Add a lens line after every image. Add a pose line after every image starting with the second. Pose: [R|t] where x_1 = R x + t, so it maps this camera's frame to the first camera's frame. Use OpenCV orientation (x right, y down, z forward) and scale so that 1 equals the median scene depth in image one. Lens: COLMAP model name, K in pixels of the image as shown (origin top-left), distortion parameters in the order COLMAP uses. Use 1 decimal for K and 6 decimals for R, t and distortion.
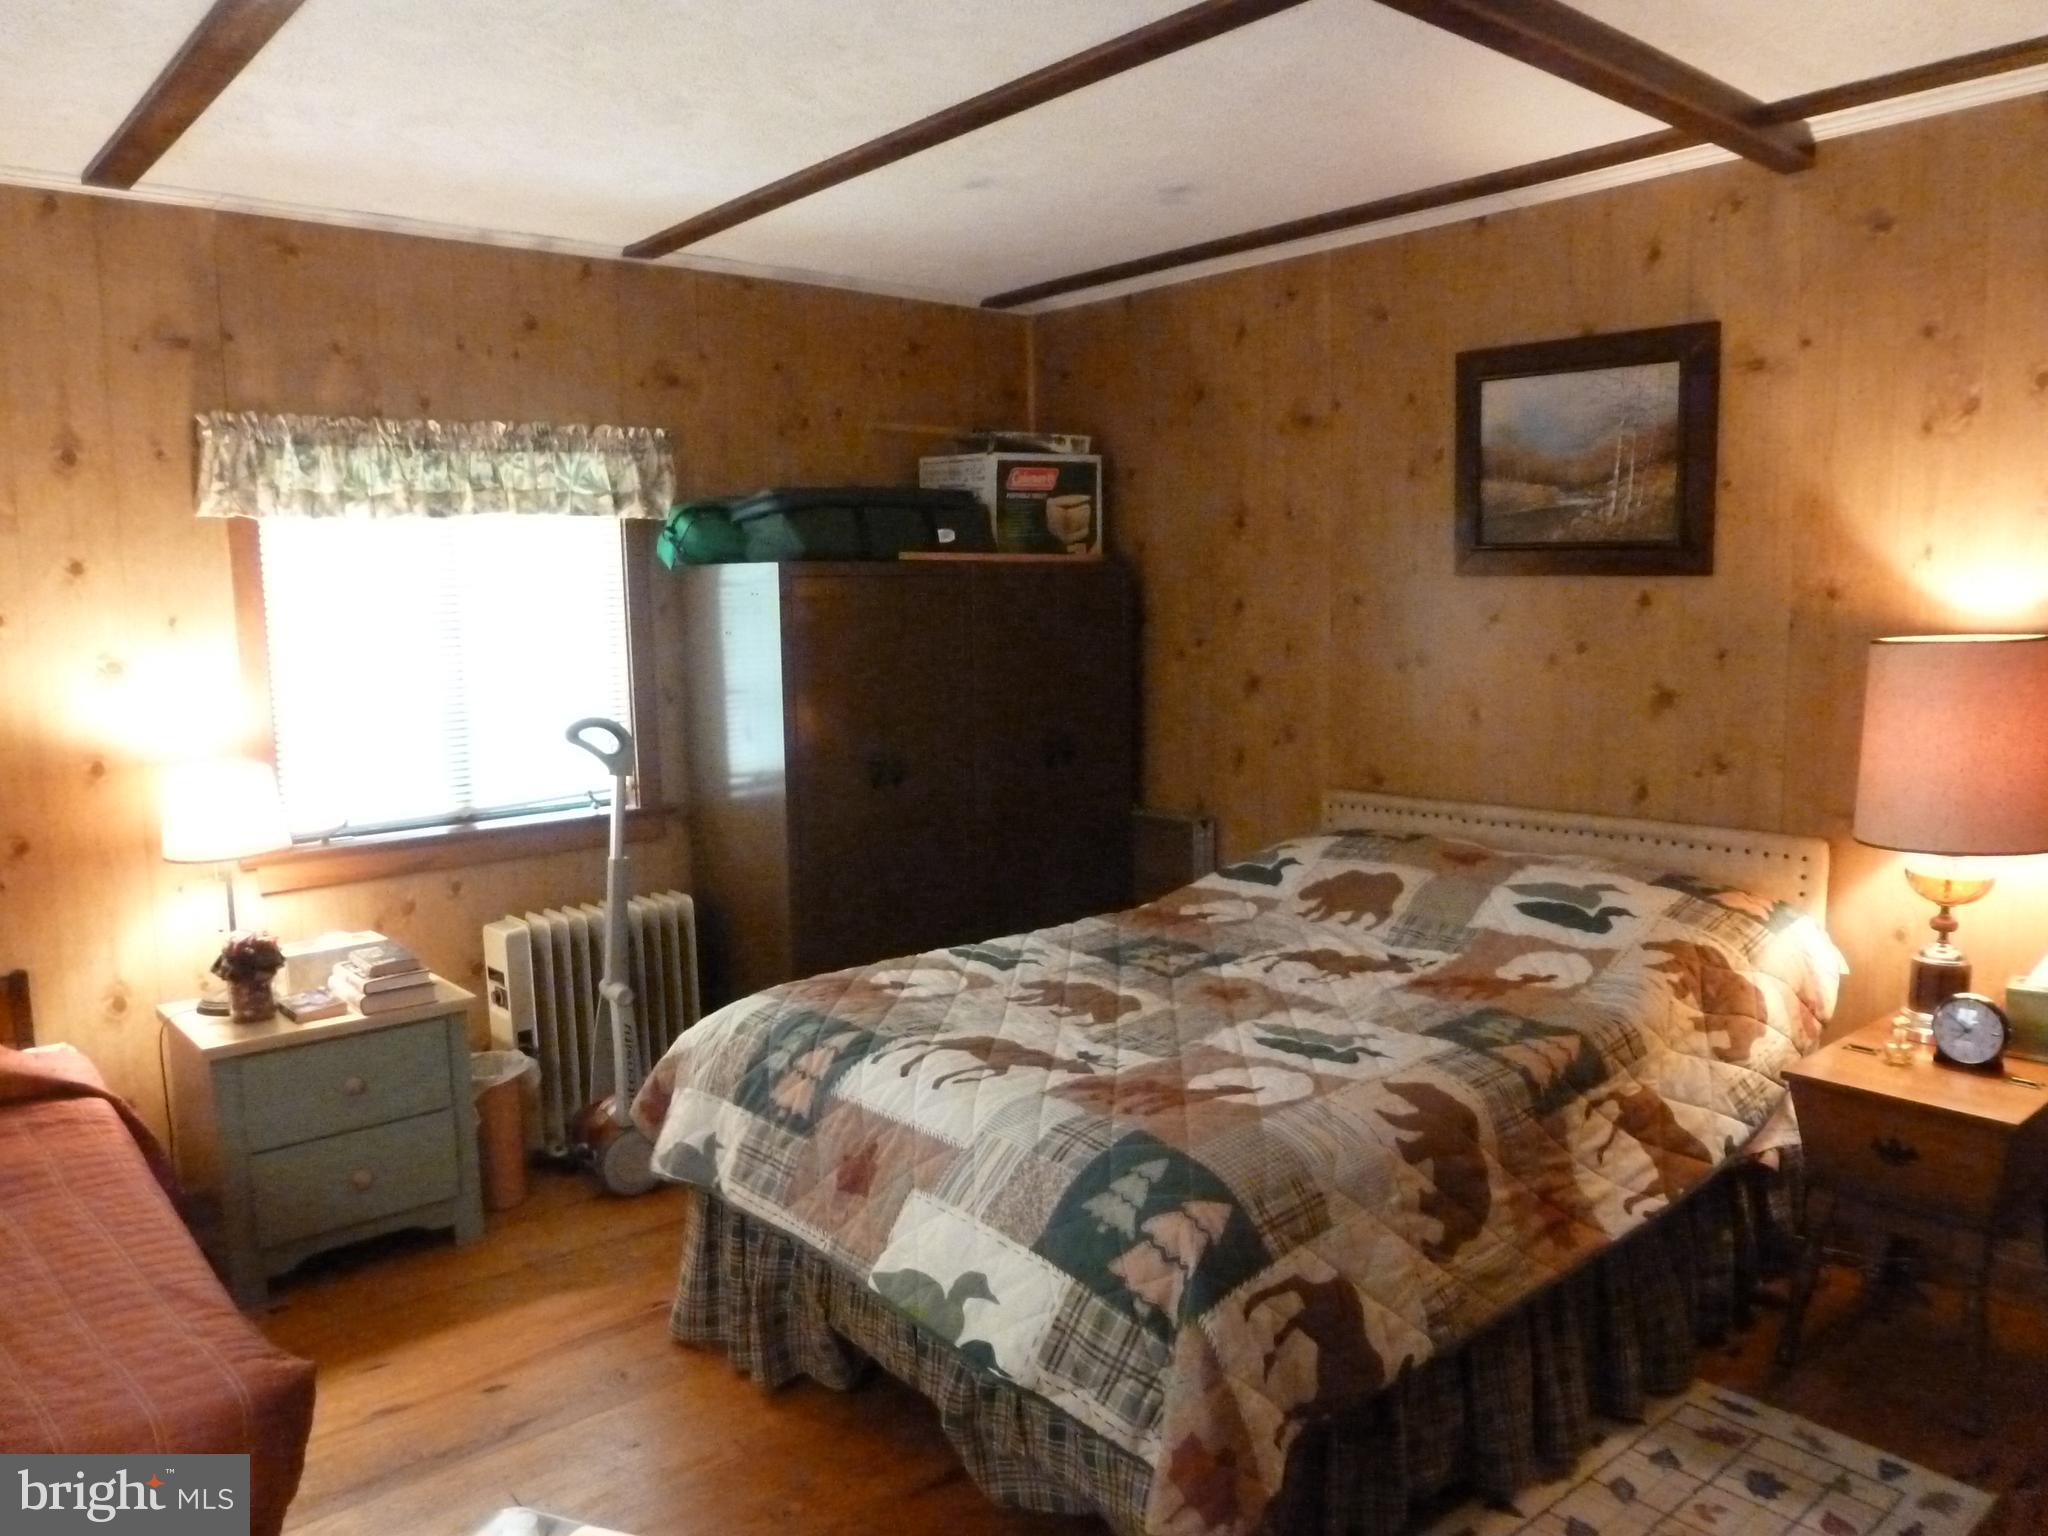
lens RADIAL K [[1468.9, 0, 1024.0], [0, 1468.9, 768.0], [0, 0, 1]] dist [-0.074190, 0.034411]
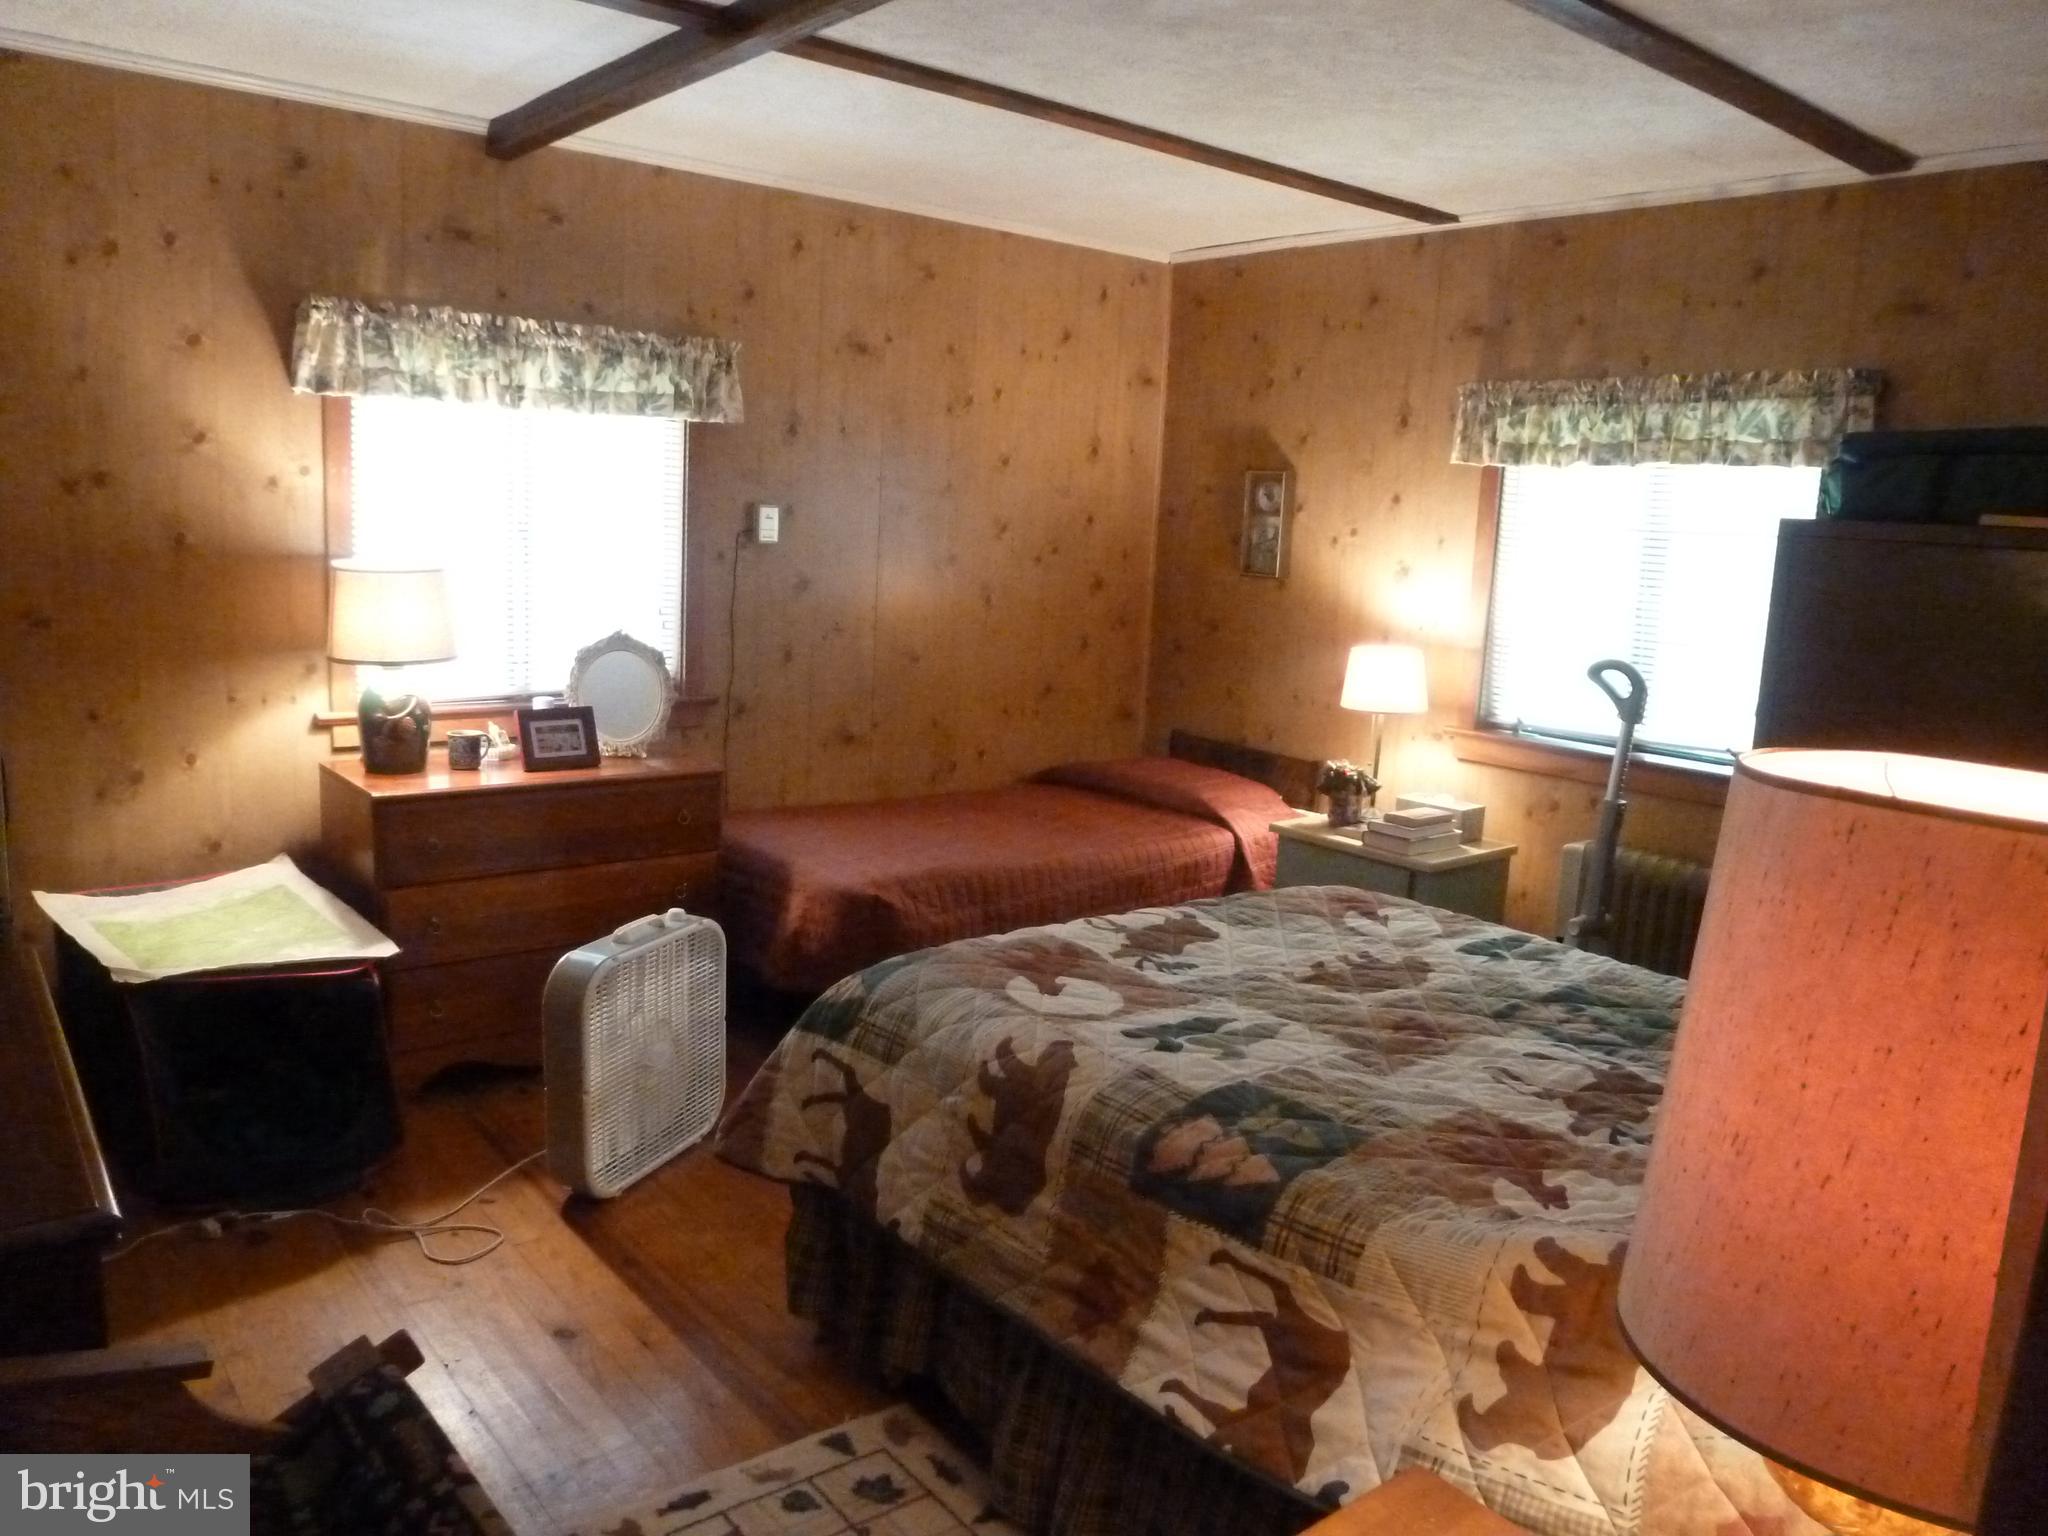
lens RADIAL K [[1468.9, 0, 1024.0], [0, 1468.9, 768.0], [0, 0, 1]] dist [-0.074190, 0.034411]
pose [[-0.017682, 0.195658, -0.980513, 0.827839], [-0.166955, 0.966320, 0.195836, -0.103561], [0.985806, 0.167164, 0.015580, 0.655480]]
